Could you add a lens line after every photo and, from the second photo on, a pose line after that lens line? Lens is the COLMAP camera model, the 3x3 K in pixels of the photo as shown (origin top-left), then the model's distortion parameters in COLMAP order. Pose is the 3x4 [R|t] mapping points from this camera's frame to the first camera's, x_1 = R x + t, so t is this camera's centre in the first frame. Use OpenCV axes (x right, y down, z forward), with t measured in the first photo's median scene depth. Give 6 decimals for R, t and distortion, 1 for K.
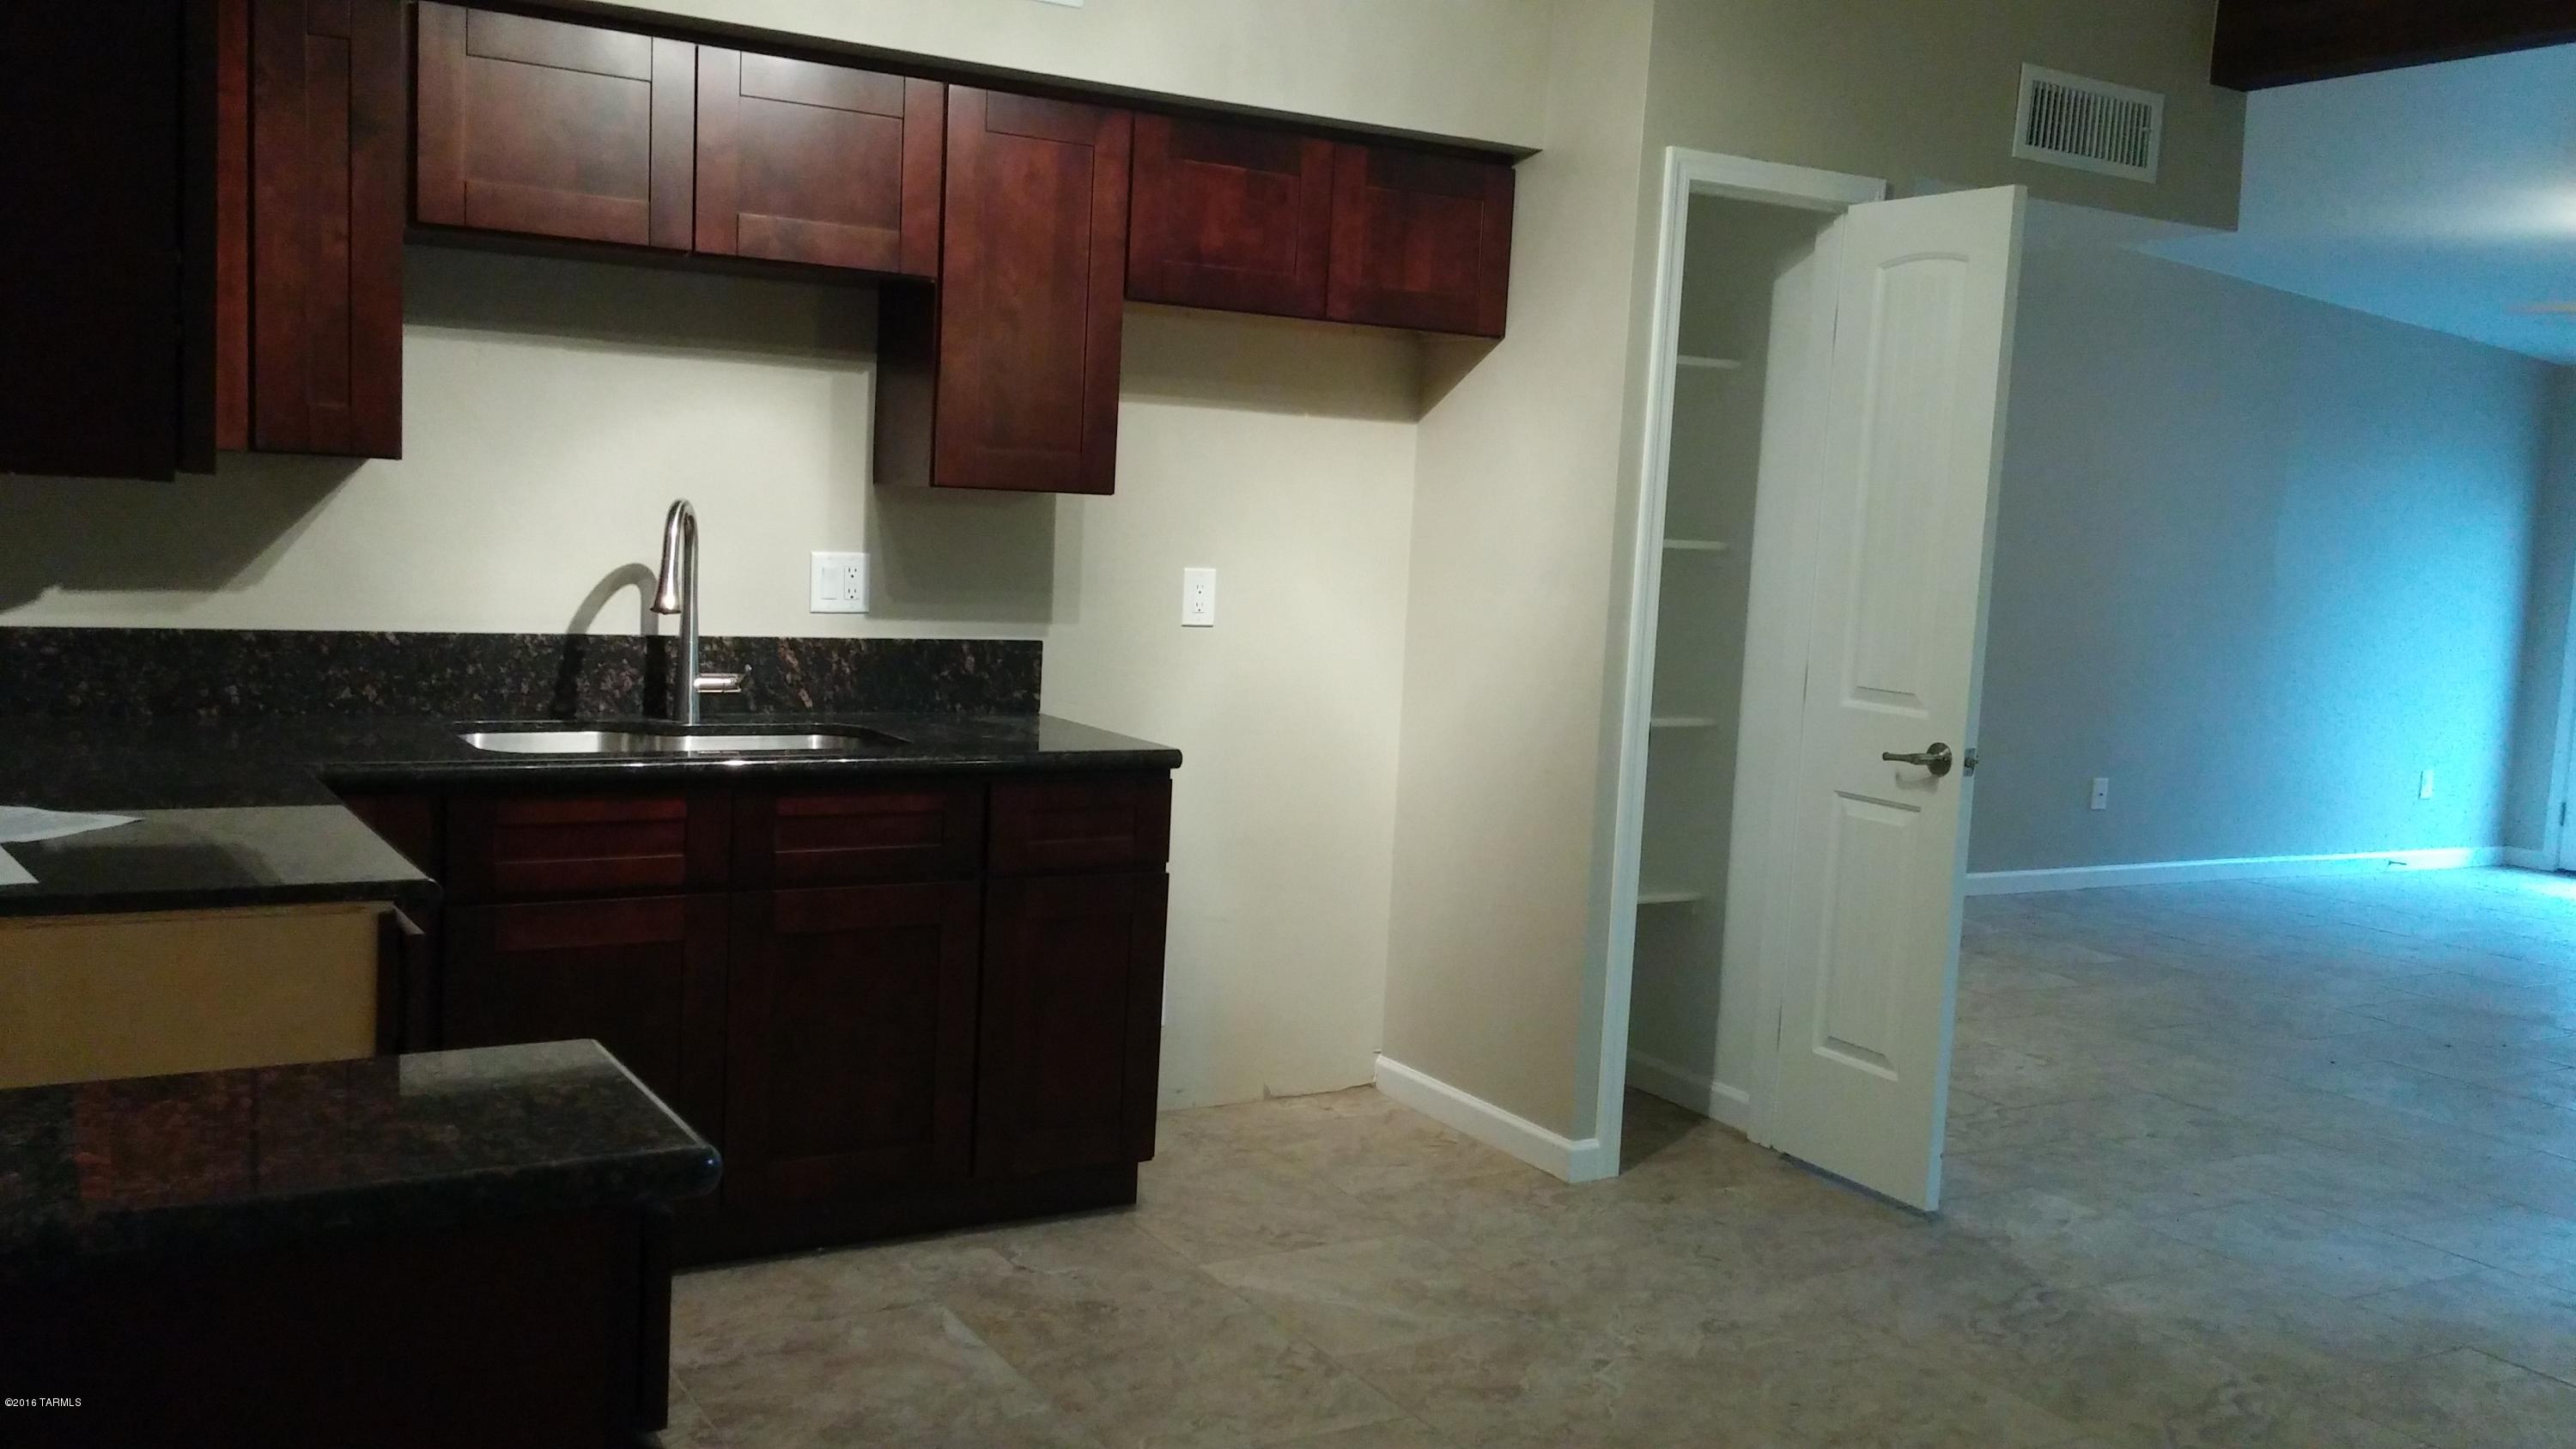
lens RADIAL K [[2266.8, 0, 1291.5], [0, 2266.8, 724.8], [0, 0, 1]] dist [0.067848, -0.018592]
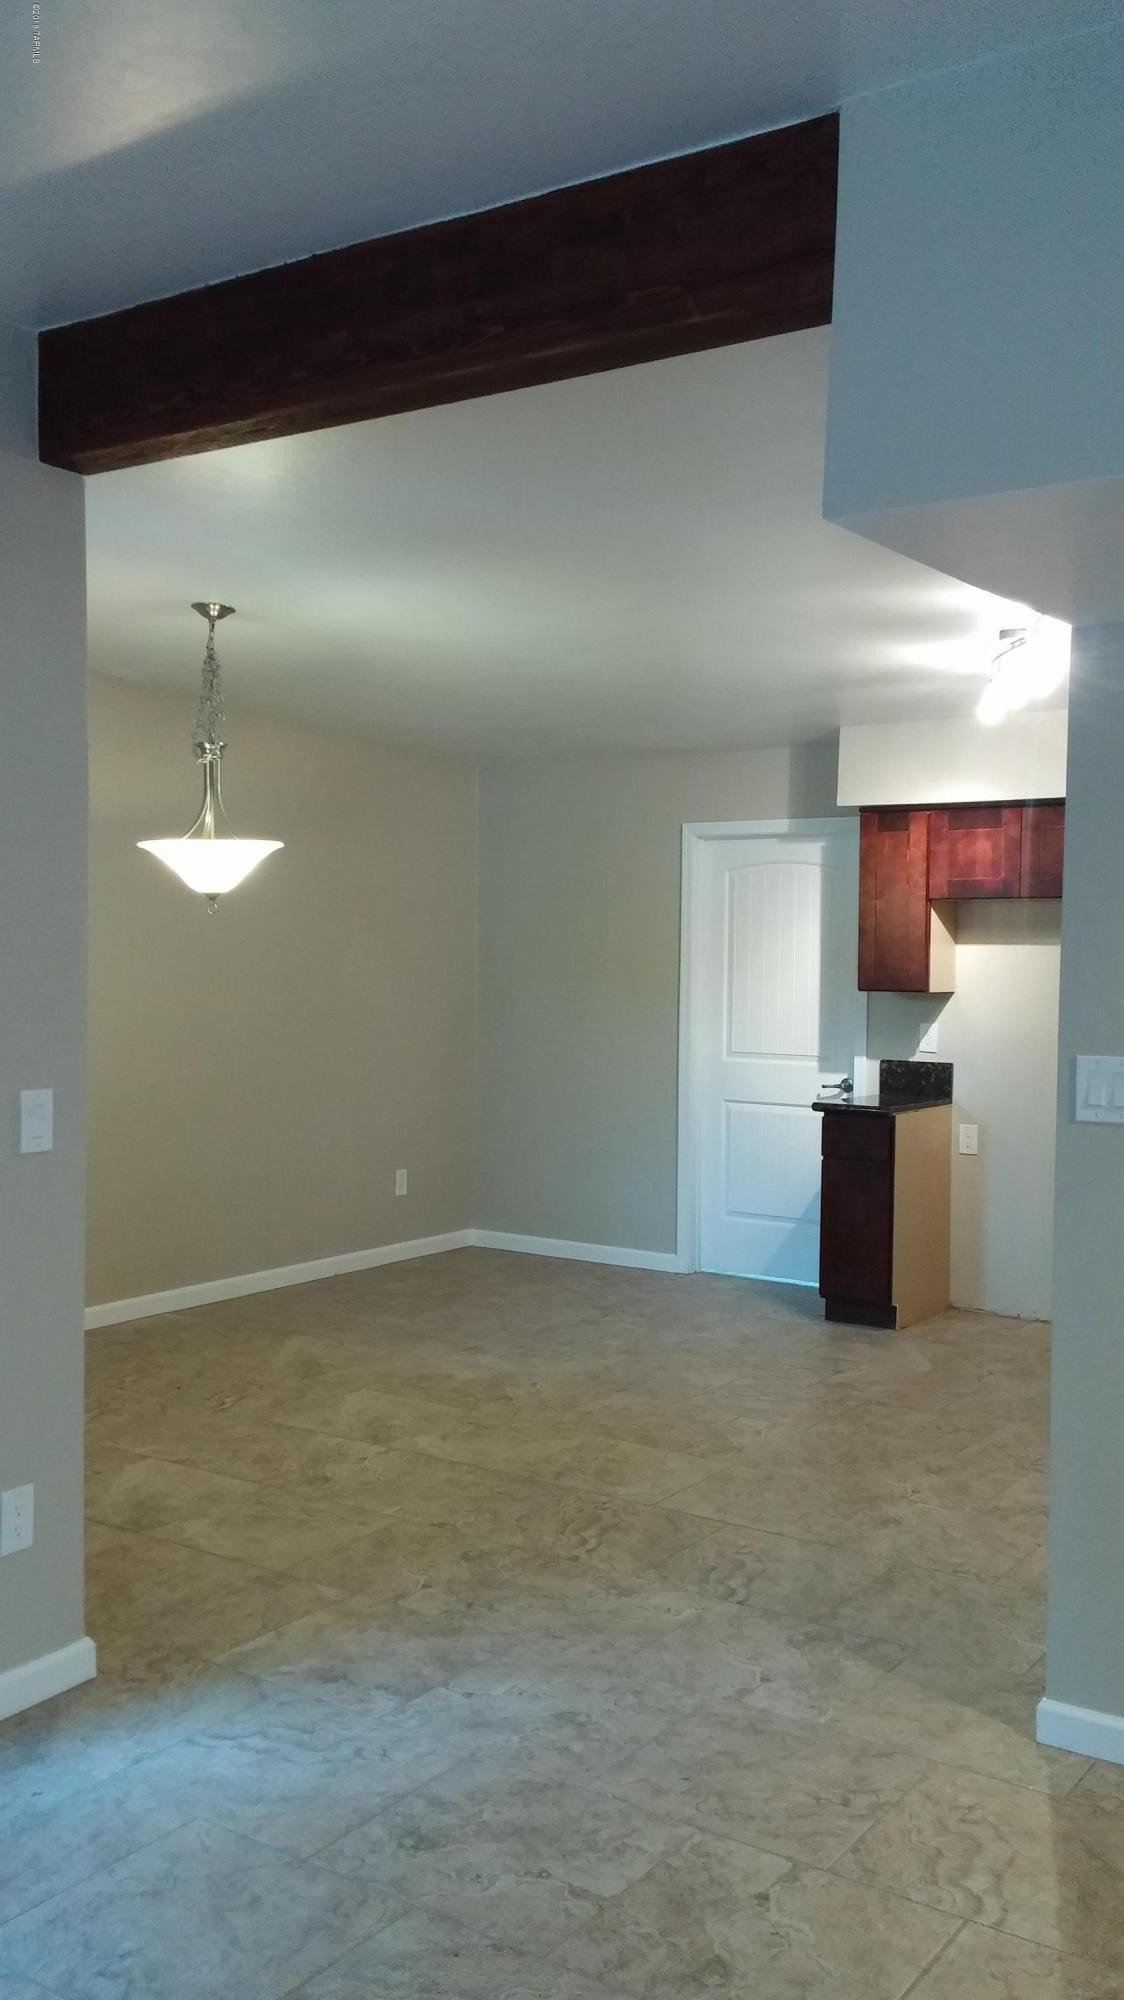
lens RADIAL K [[1759.7, 0, 560.8], [0, 1759.7, 1001.0], [0, 0, 1]] dist [0.067848, -0.018592]
pose [[-0.903198, -0.057008, -0.425422, 0.876601], [-0.106921, 0.989779, 0.094365, -0.165363], [0.415695, 0.130717, -0.900062, 1.854971]]
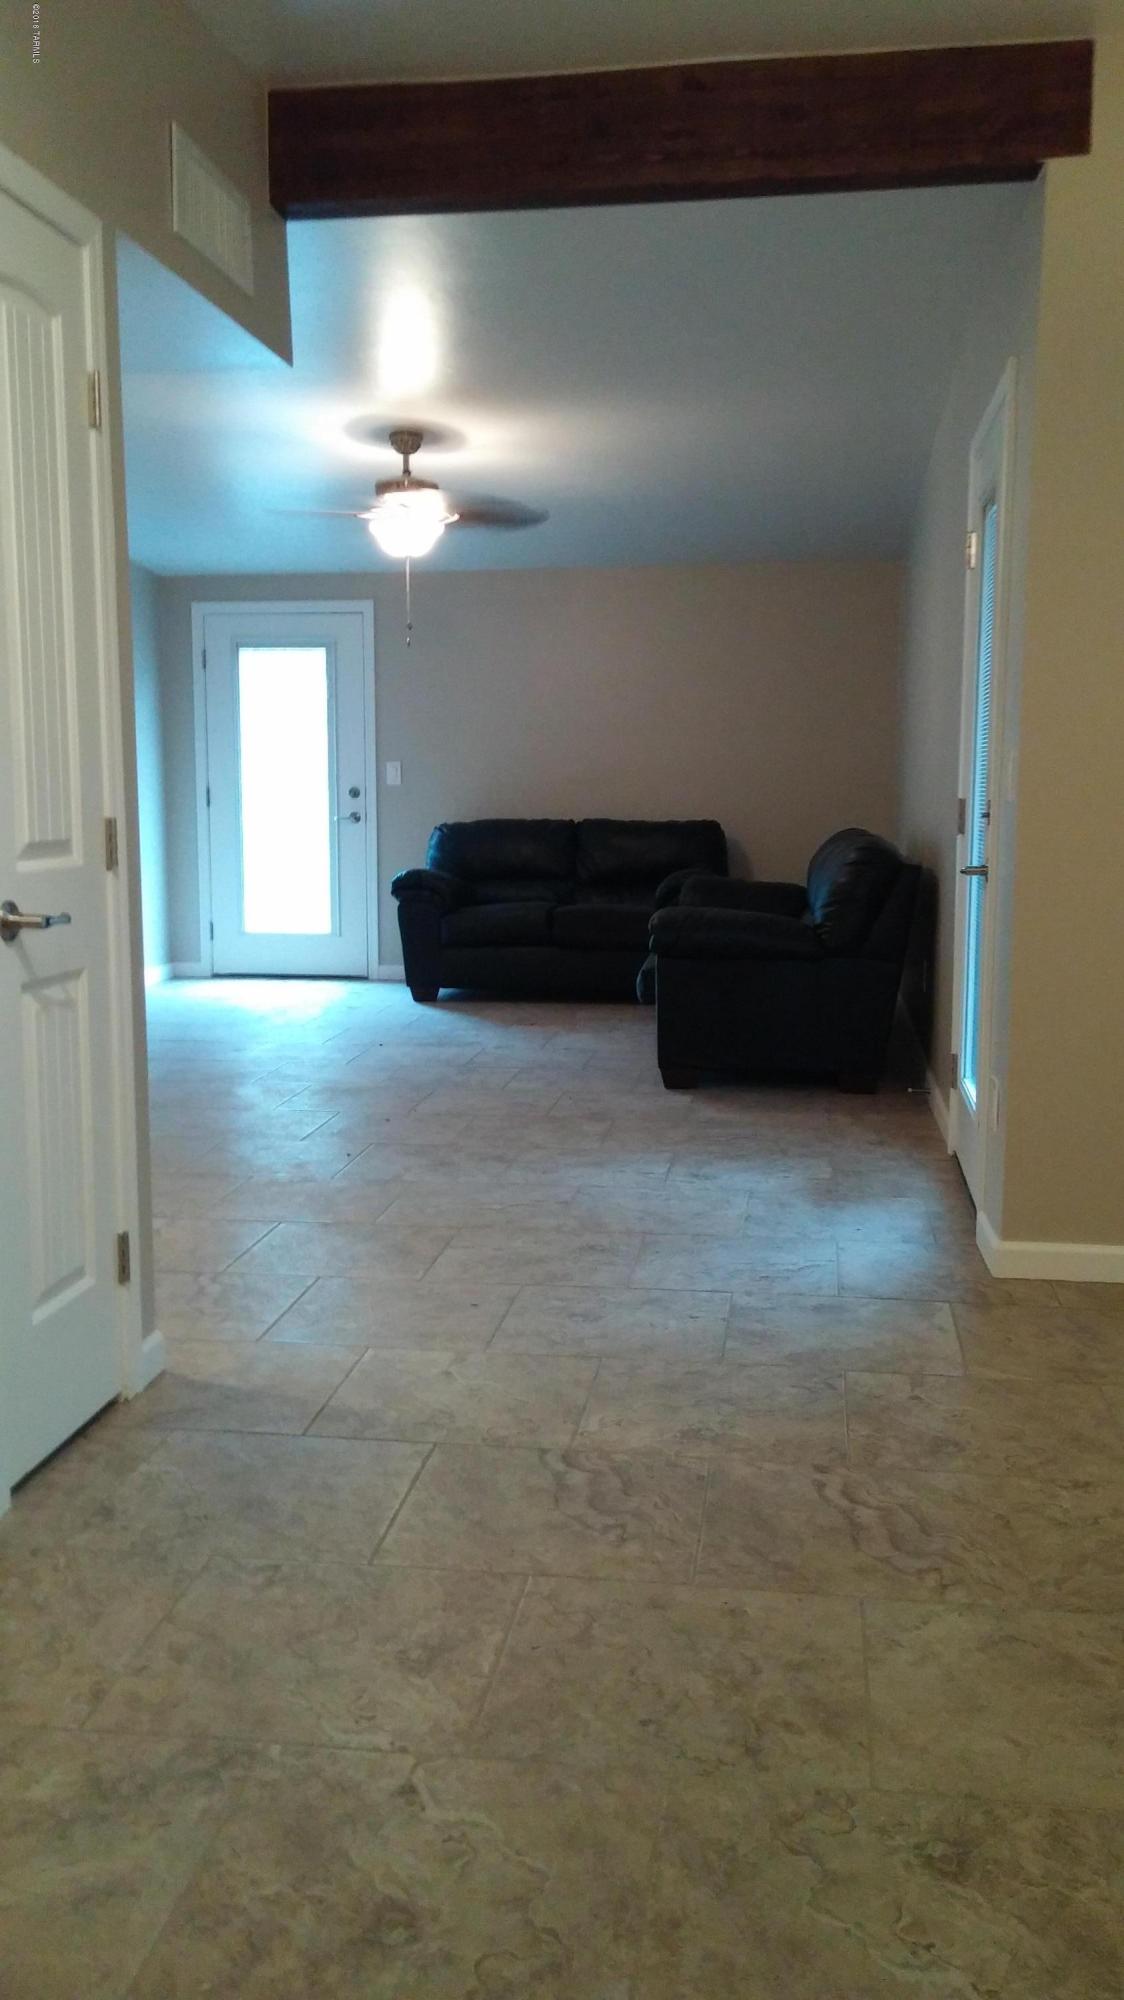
lens RADIAL K [[1759.7, 0, 571.5], [0, 1759.7, 1000.0], [0, 0, 1]] dist [0.067848, -0.018592]
pose [[0.625928, -0.154879, 0.764347, -0.193250], [0.114811, 0.987703, 0.106117, -0.011243], [-0.771384, 0.021334, 0.636013, 0.553858]]
